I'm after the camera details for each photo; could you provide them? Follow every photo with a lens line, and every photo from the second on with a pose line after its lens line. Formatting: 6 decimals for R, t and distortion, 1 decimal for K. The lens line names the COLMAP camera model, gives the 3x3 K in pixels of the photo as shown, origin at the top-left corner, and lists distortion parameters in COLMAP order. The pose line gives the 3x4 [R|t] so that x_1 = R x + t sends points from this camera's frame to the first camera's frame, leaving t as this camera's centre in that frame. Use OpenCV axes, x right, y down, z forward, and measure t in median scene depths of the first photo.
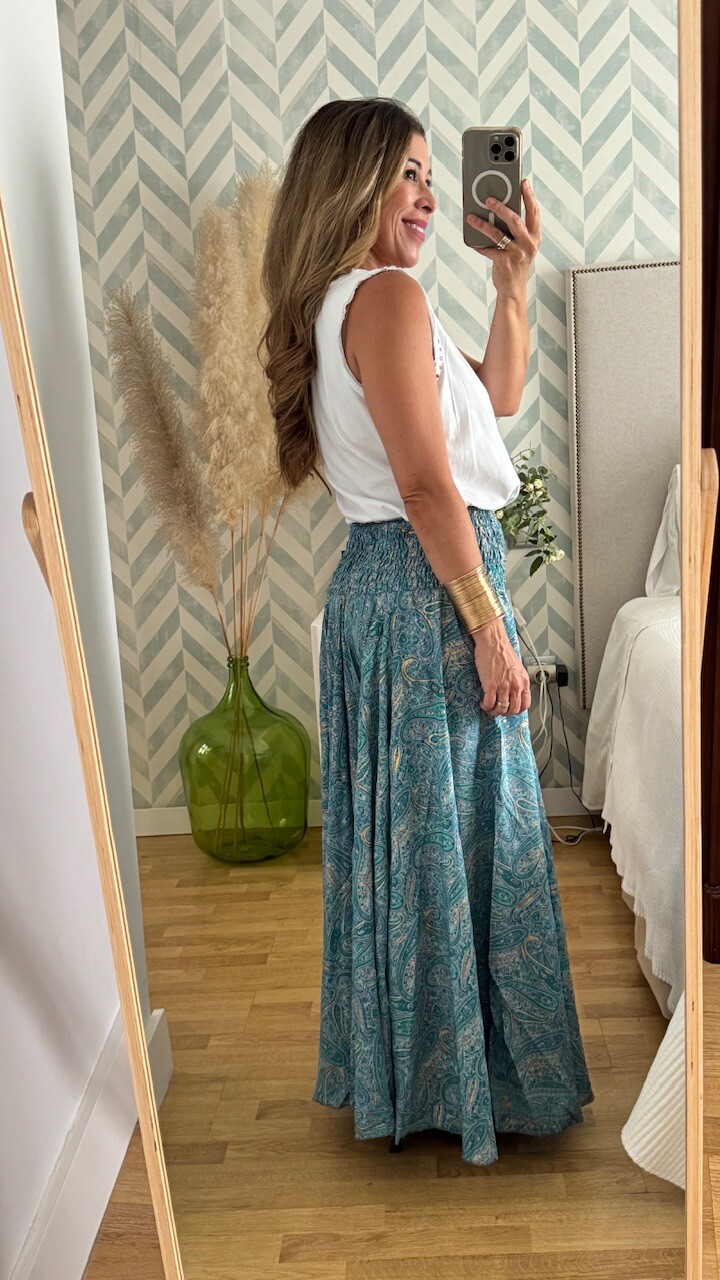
lens RADIAL K [[1270.8, 0, 353.1], [0, 1270.8, 637.7], [0, 0, 1]] dist [0.051850, 0.000000]
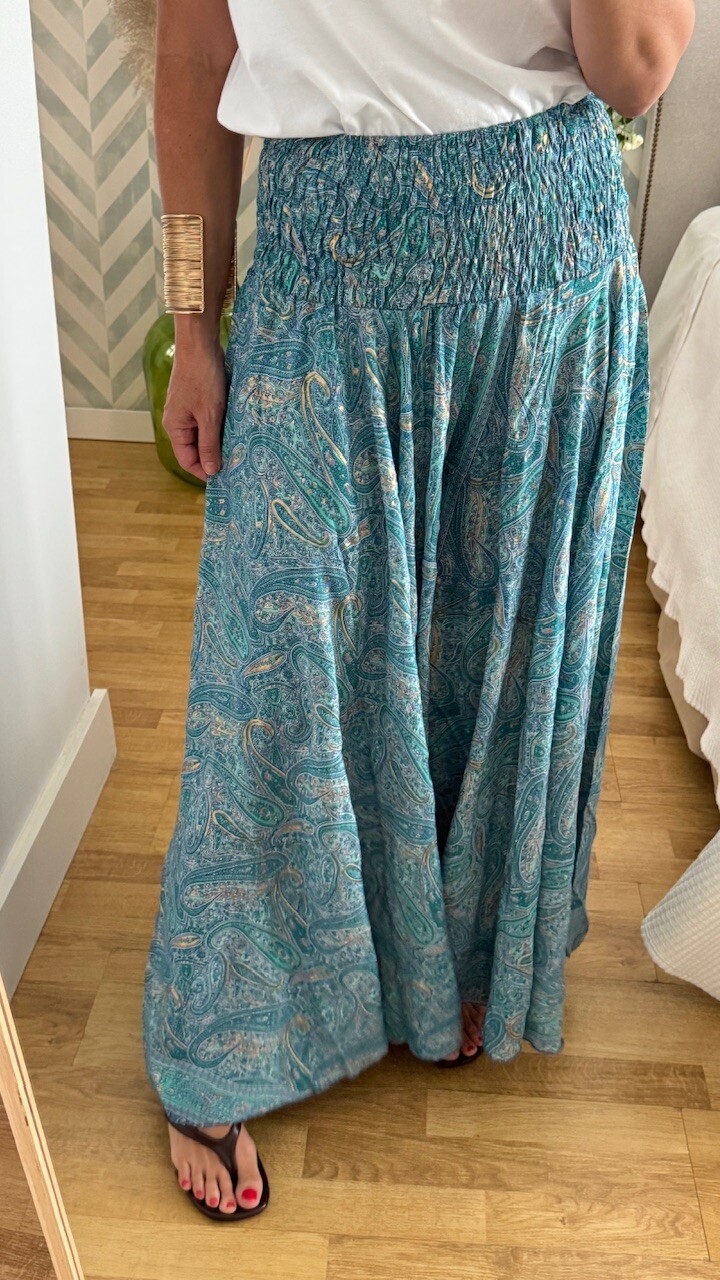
lens RADIAL K [[1233.3, 0, 354.0], [0, 1233.3, 643.3], [0, 0, 1]] dist [0.066694, 0.000000]
pose [[0.996293, 0.079707, 0.032352, -0.009695], [-0.085974, 0.935220, 0.343471, -0.026063], [-0.002879, -0.344979, 0.938606, 0.178021]]
